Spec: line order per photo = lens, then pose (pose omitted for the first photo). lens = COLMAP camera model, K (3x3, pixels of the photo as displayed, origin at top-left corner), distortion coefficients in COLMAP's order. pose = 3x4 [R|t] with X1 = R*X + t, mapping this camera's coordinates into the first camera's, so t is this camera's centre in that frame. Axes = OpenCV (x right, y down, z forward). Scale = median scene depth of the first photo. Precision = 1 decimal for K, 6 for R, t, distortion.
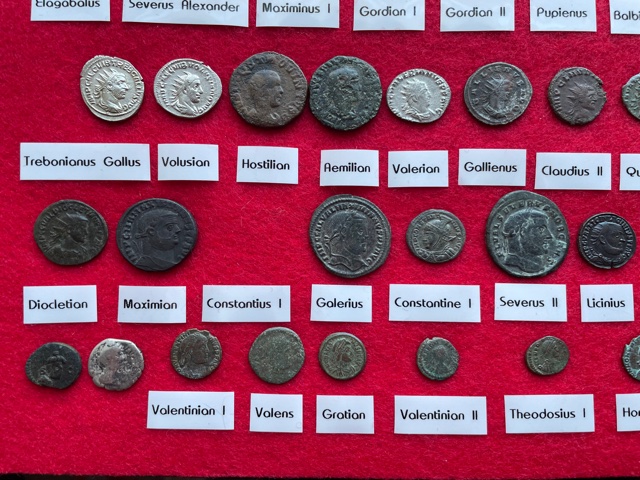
lens RADIAL K [[476.6, 0, 318.7], [0, 476.6, 239.8], [0, 0, 1]] dist [0.041236, -0.091214]
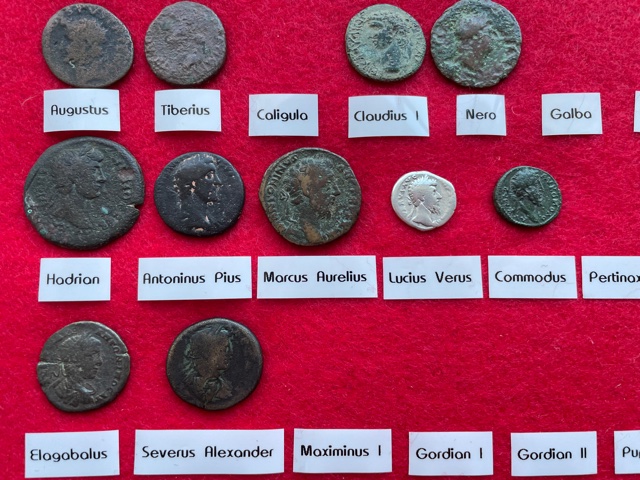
lens RADIAL K [[476.6, 0, 317.7], [0, 476.6, 235.9], [0, 0, 1]] dist [0.041236, -0.091214]
pose [[0.999878, -0.013841, 0.007239, -0.089400], [0.014385, 0.996581, -0.081358, -0.799884], [-0.006088, 0.081452, 0.996659, 0.128913]]
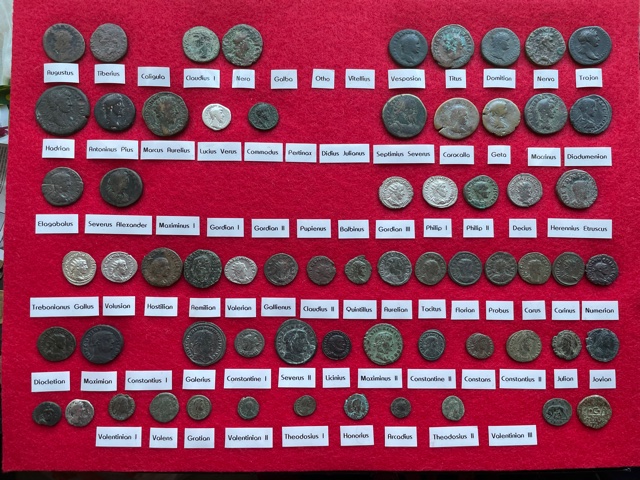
lens RADIAL K [[476.6, 0, 321.4], [0, 476.6, 233.6], [0, 0, 1]] dist [0.041236, -0.091214]
pose [[0.999438, -0.001239, 0.033510, 0.477157], [0.002424, 0.999372, -0.035356, -0.384545], [-0.033445, 0.035417, 0.998813, -0.960084]]
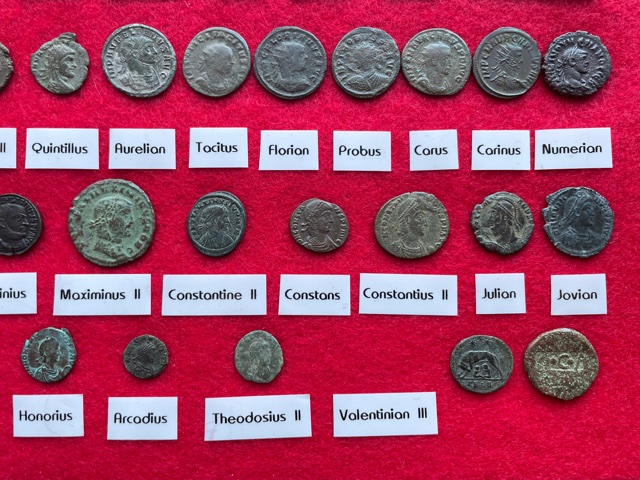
lens RADIAL K [[476.6, 0, 323.8], [0, 476.6, 236.0], [0, 0, 1]] dist [0.041236, -0.091214]
pose [[0.998438, -0.003262, 0.055767, 1.145119], [0.004313, 0.999815, -0.018735, 0.043196], [-0.055696, 0.018946, 0.998268, 0.068121]]
